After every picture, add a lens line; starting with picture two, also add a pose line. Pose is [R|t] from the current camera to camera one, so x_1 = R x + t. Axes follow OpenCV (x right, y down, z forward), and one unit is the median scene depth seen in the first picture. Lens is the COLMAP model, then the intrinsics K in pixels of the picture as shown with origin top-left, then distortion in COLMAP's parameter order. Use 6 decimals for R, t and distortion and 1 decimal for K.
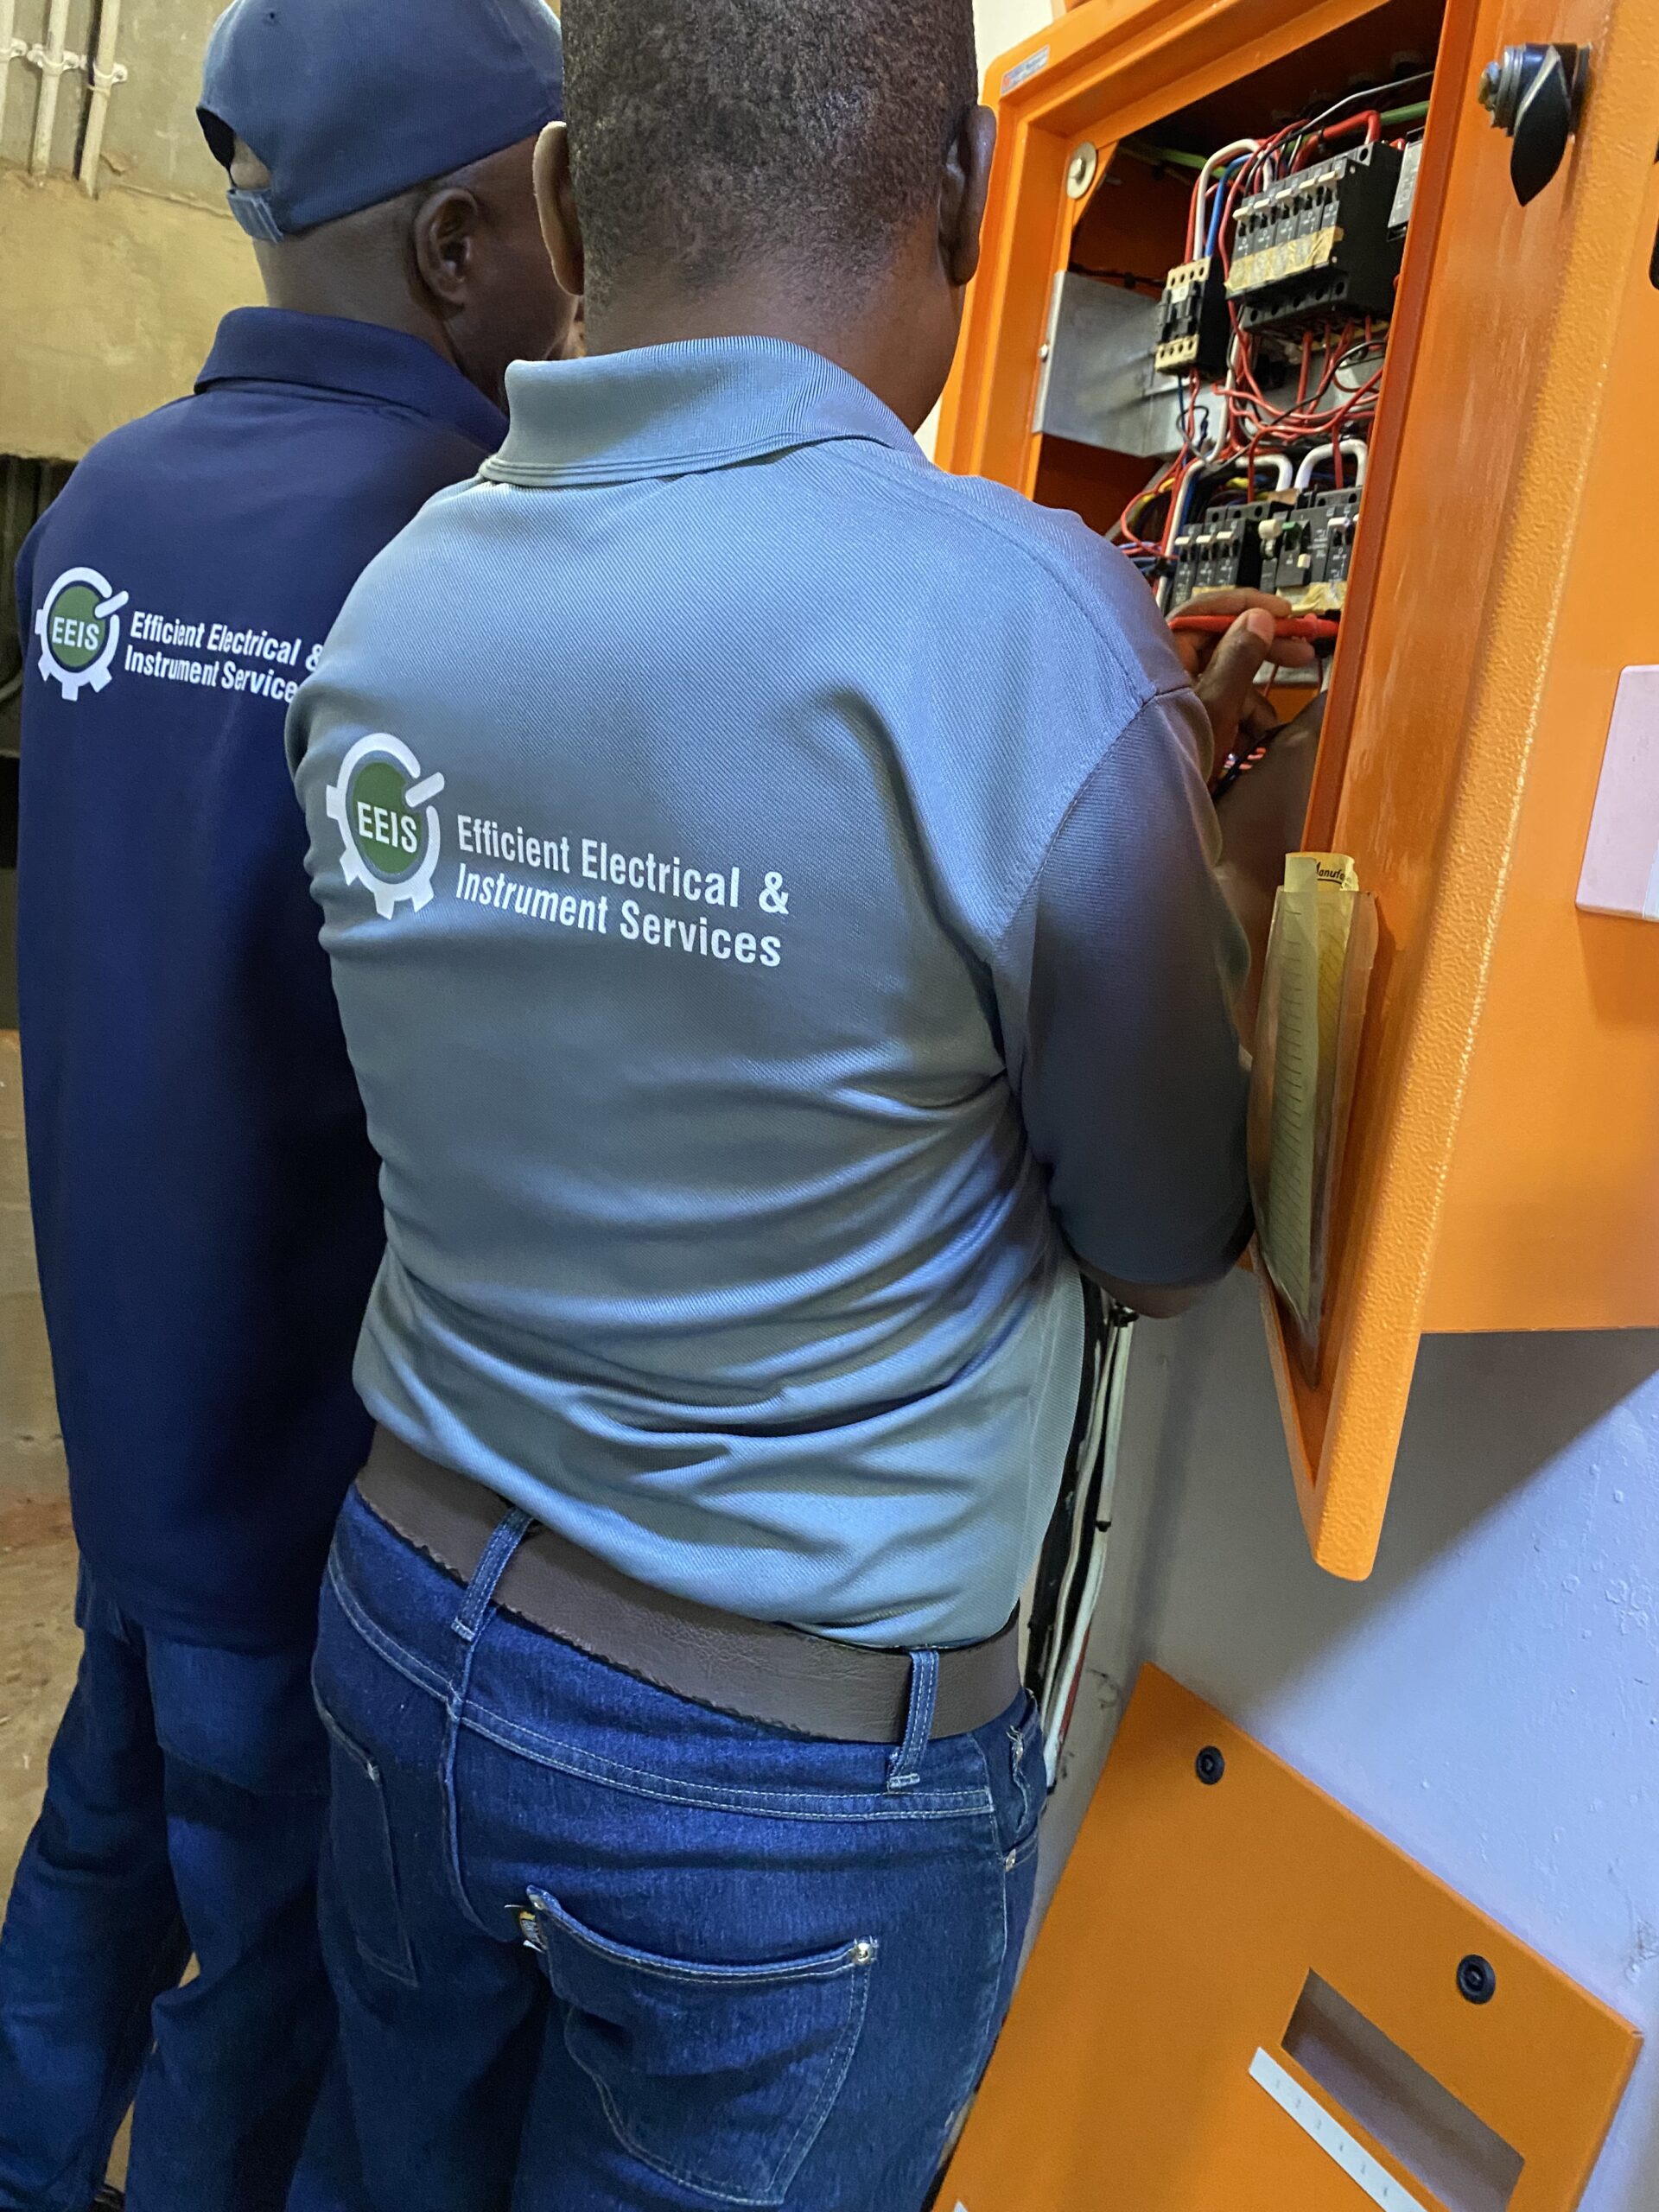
lens RADIAL K [[1680.0, 0, 831.2], [0, 1680.0, 1083.7], [0, 0, 1]] dist [0.015673, -0.013096]
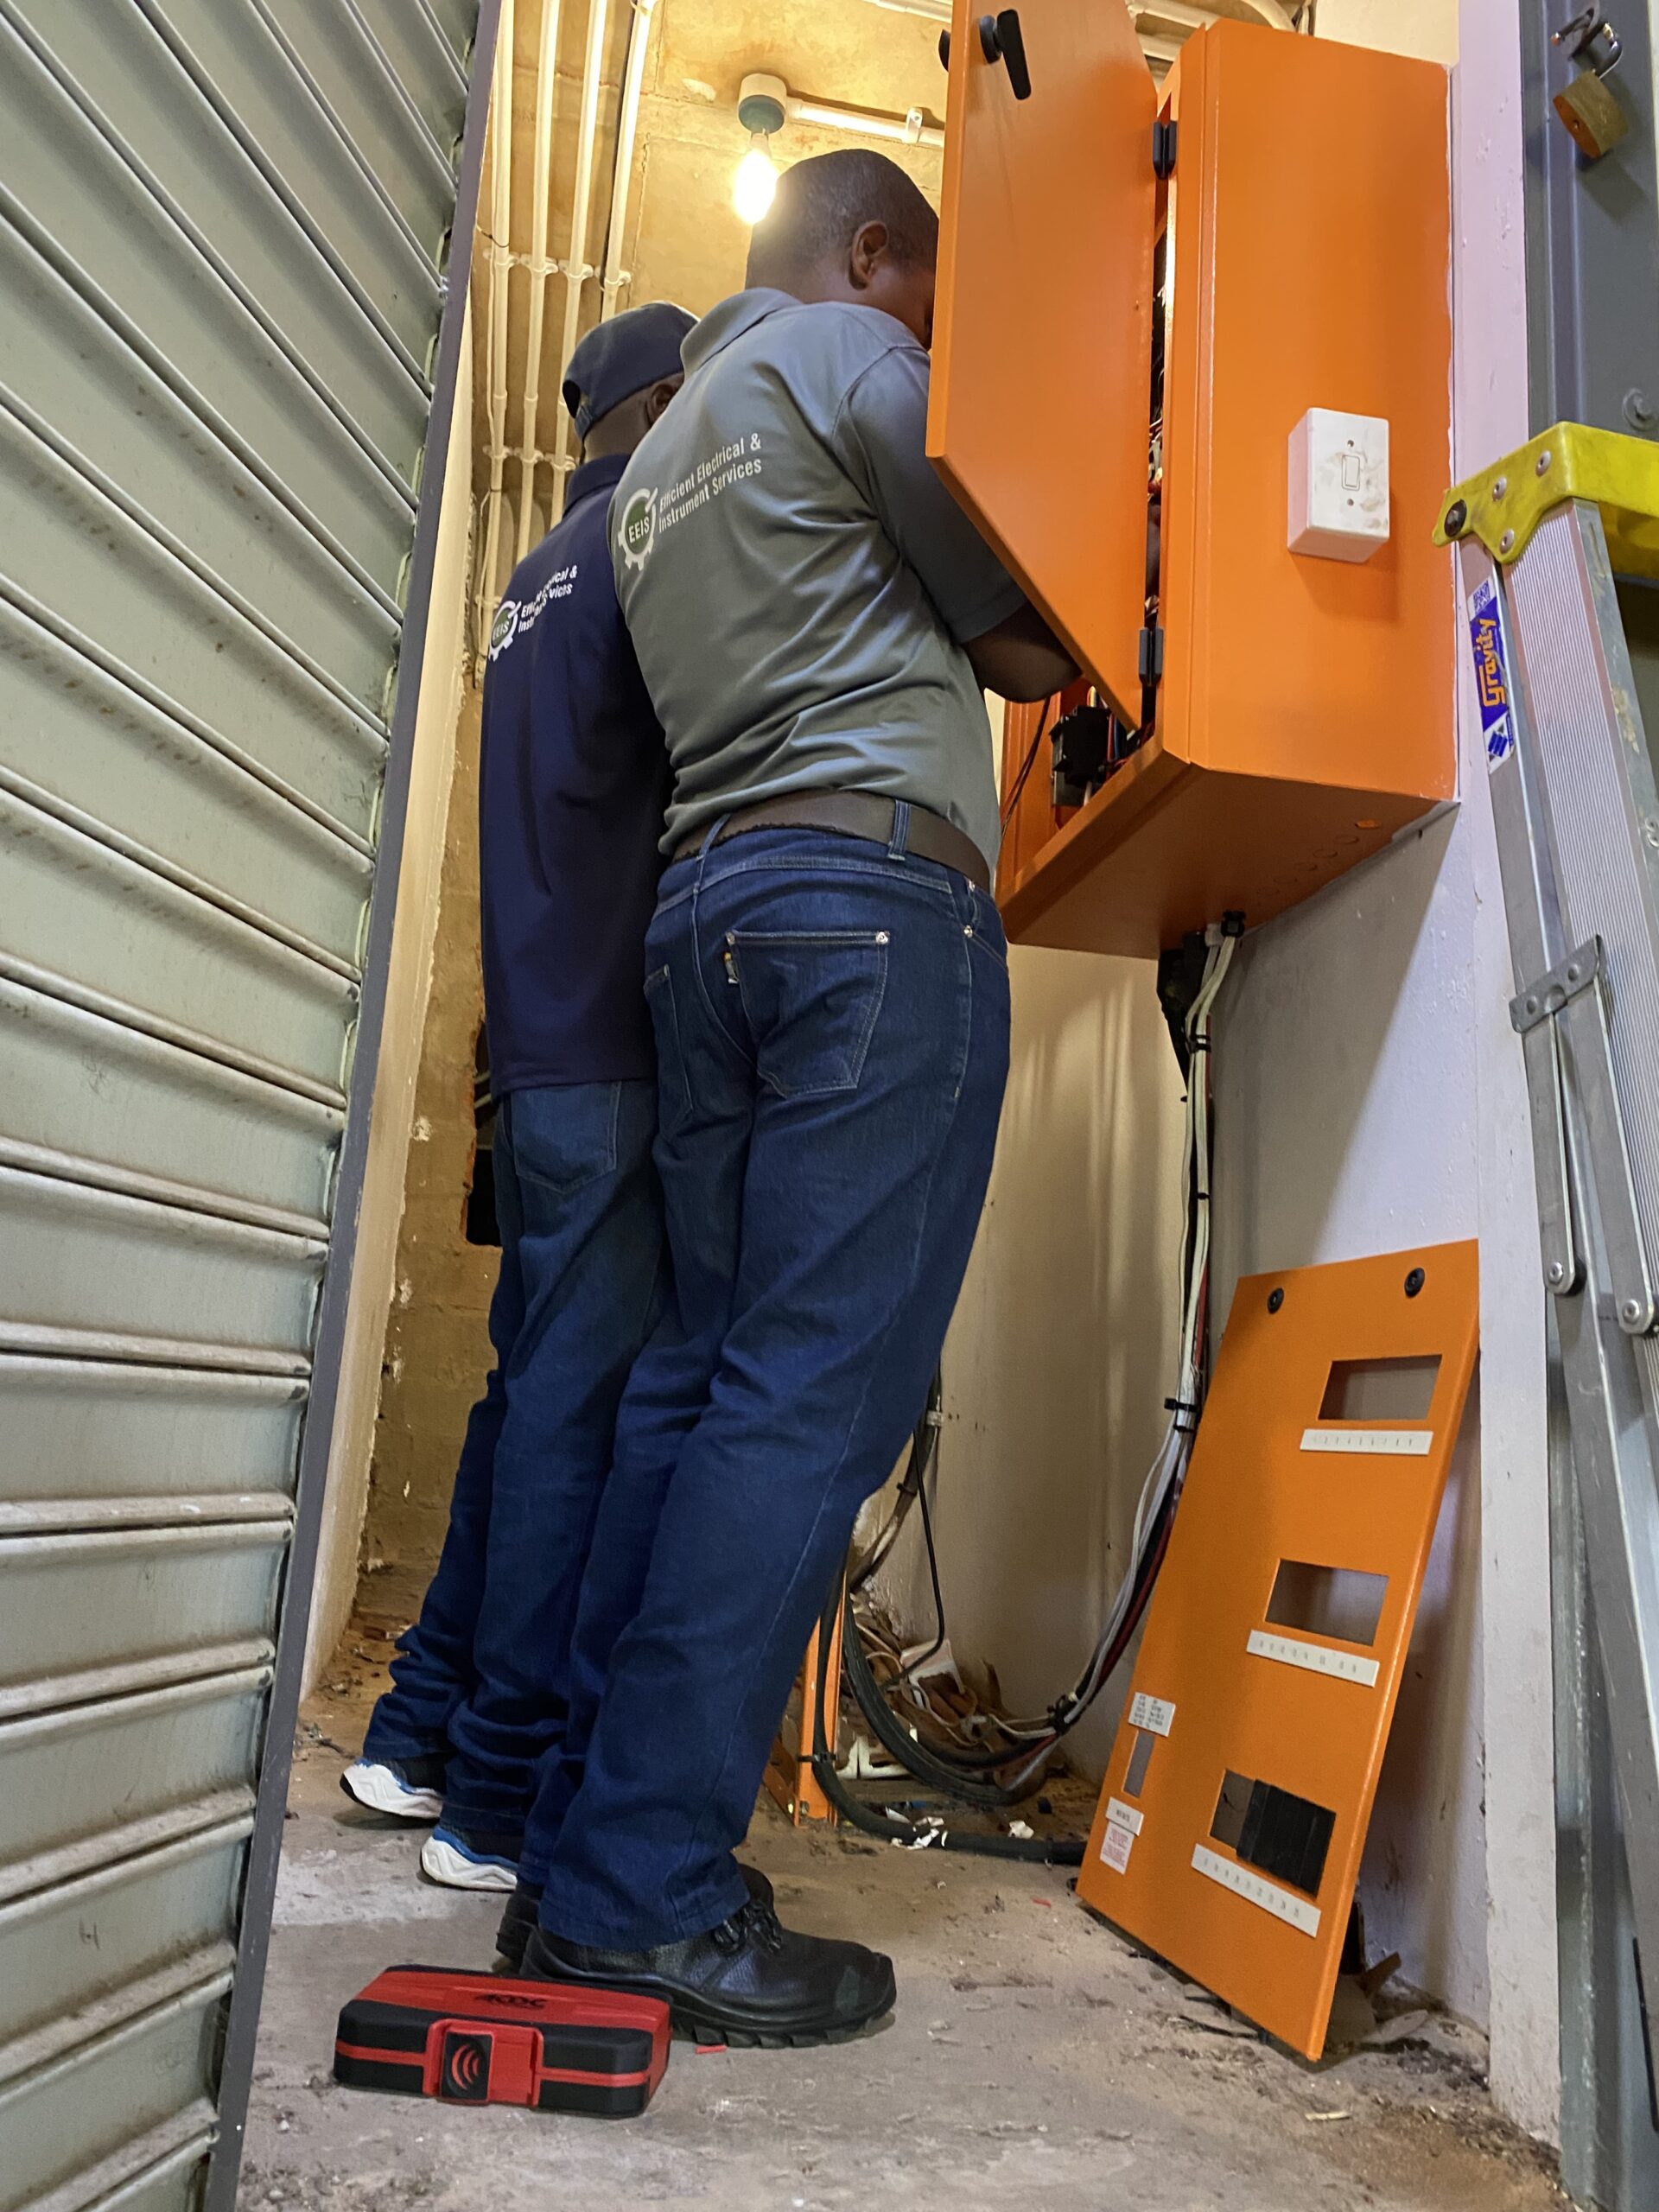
lens RADIAL K [[1680.0, 0, 825.1], [0, 1680.0, 1091.1], [0, 0, 1]] dist [0.015673, -0.013096]
pose [[0.965576, -0.117363, -0.232140, 0.115276], [0.023345, 0.927928, -0.372029, 0.414986], [0.259071, 0.353803, 0.898724, -0.213905]]
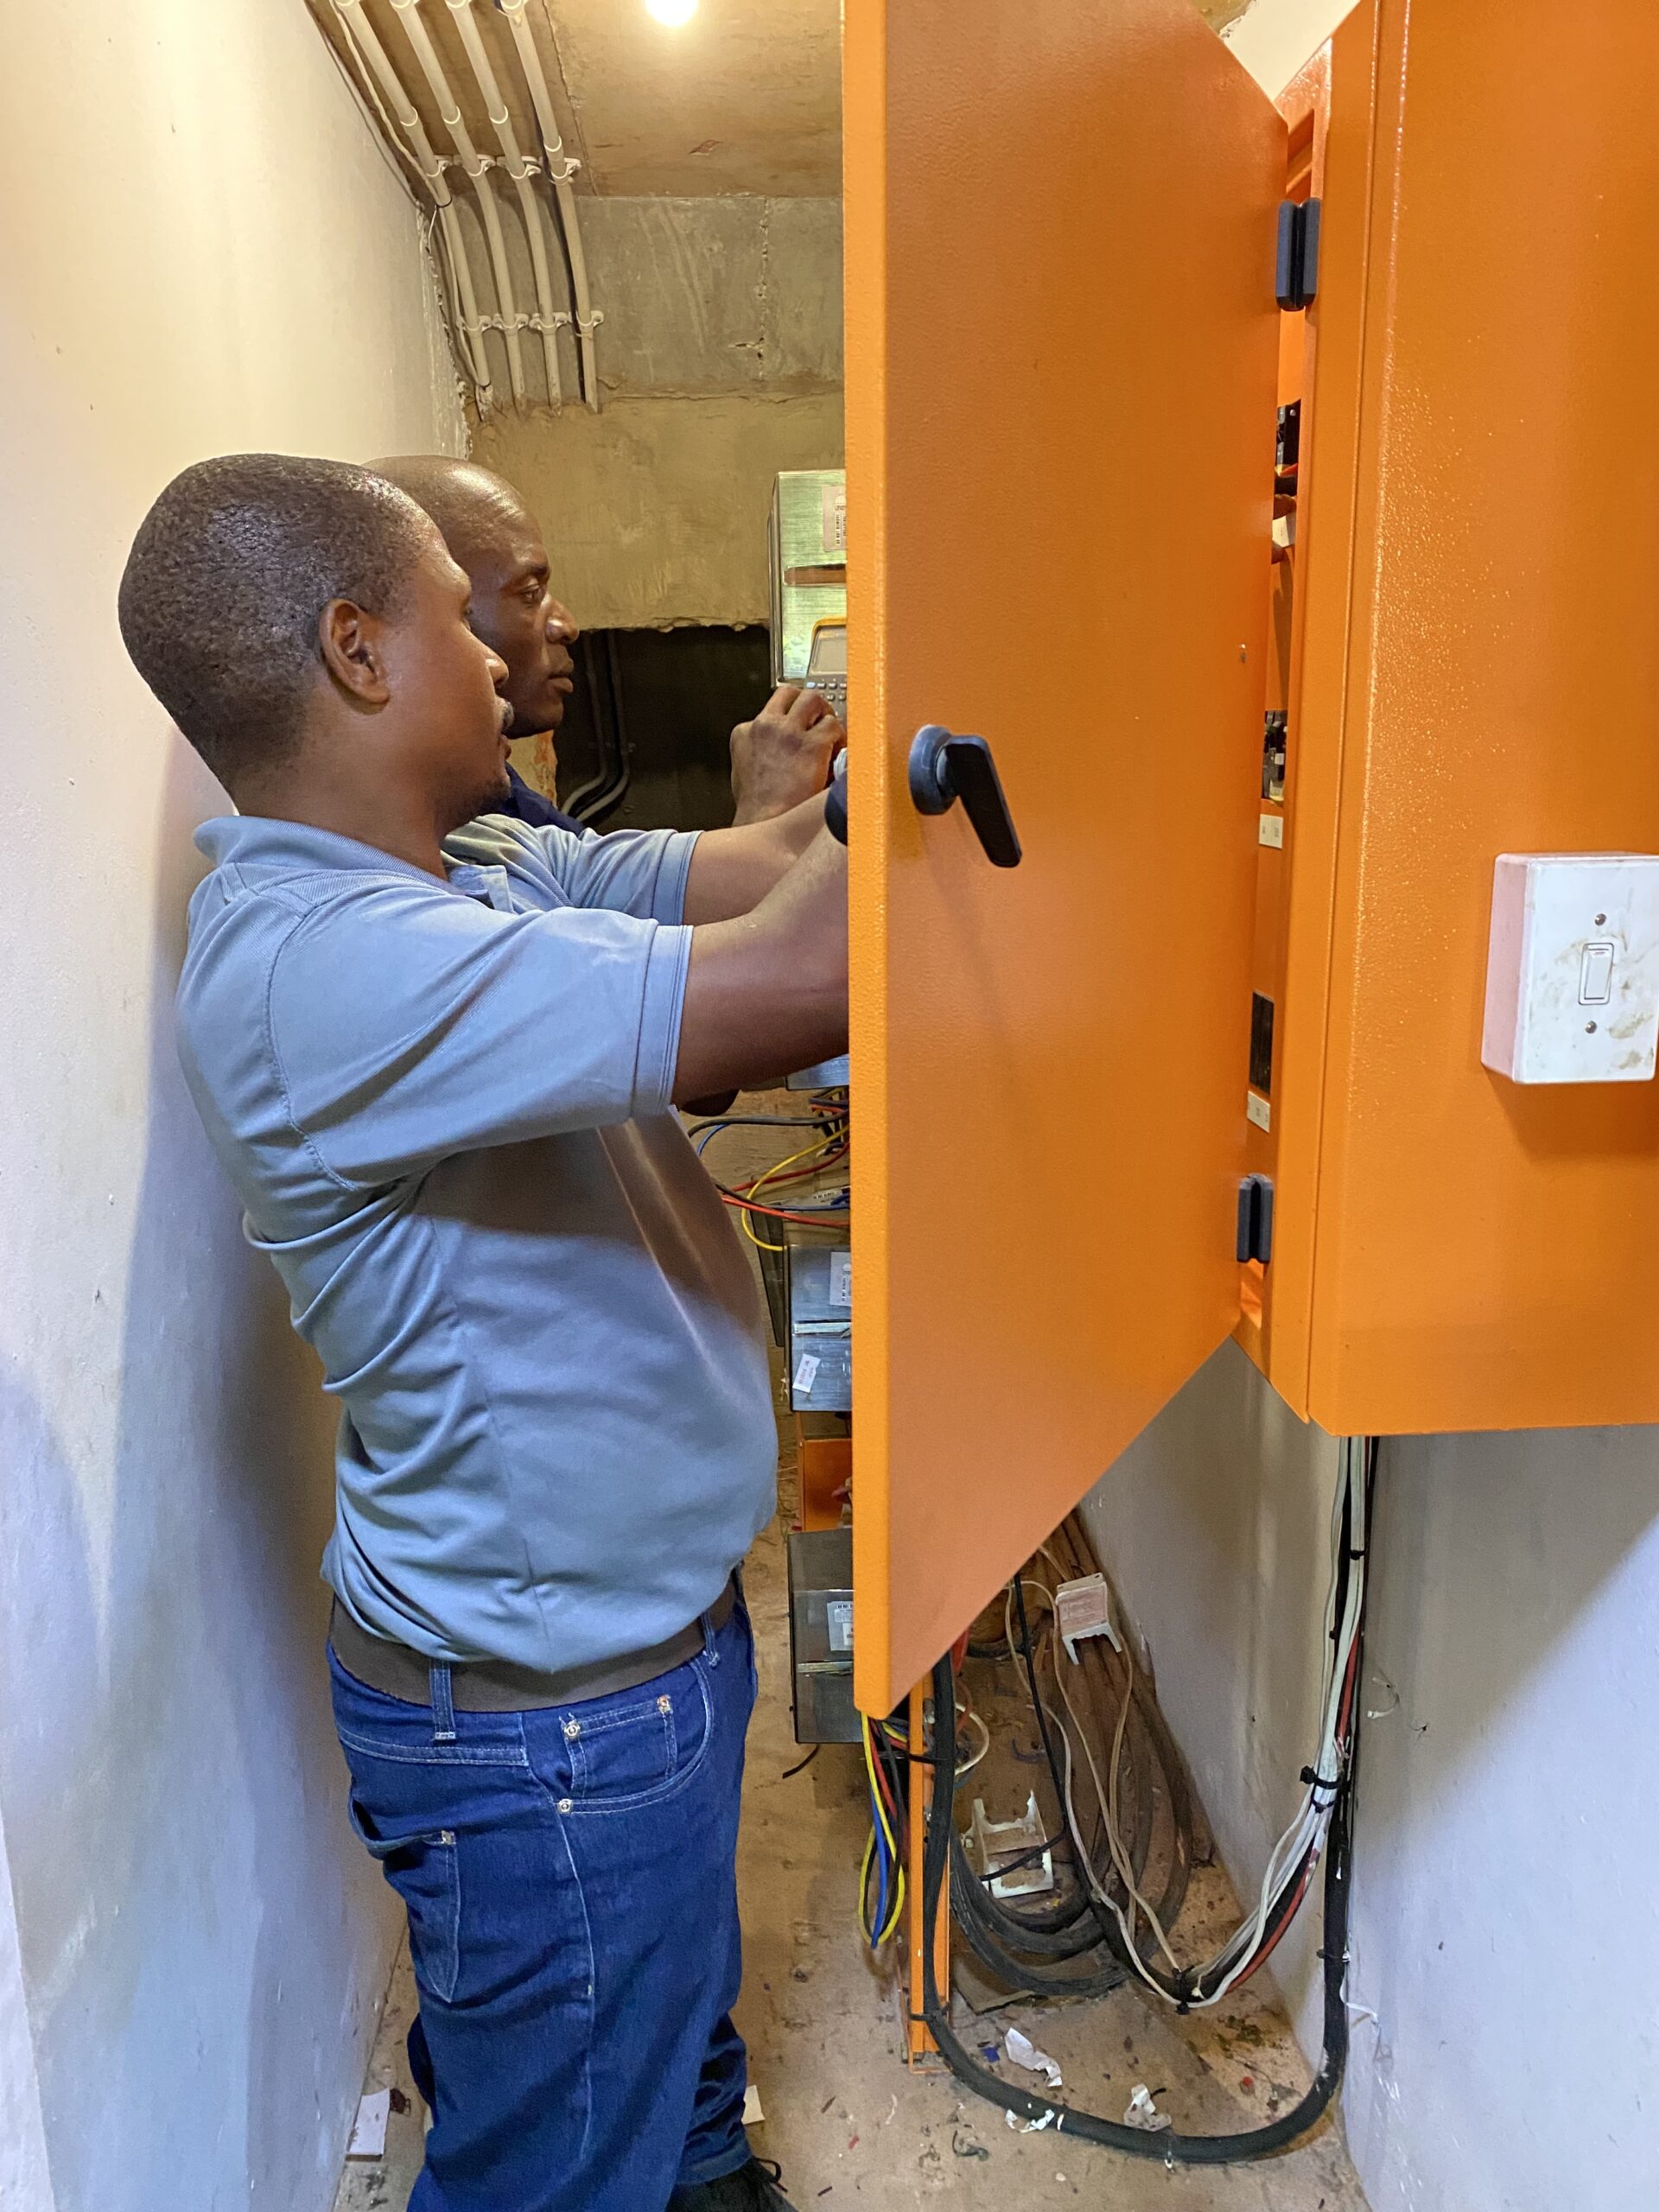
lens RADIAL K [[1680.0, 0, 836.5], [0, 1680.0, 1092.8], [0, 0, 1]] dist [0.015673, -0.013096]
pose [[0.917024, -0.057835, -0.394616, 0.181687], [0.073210, 0.997028, 0.024005, -0.054506], [0.392054, -0.050903, 0.918533, -0.079044]]
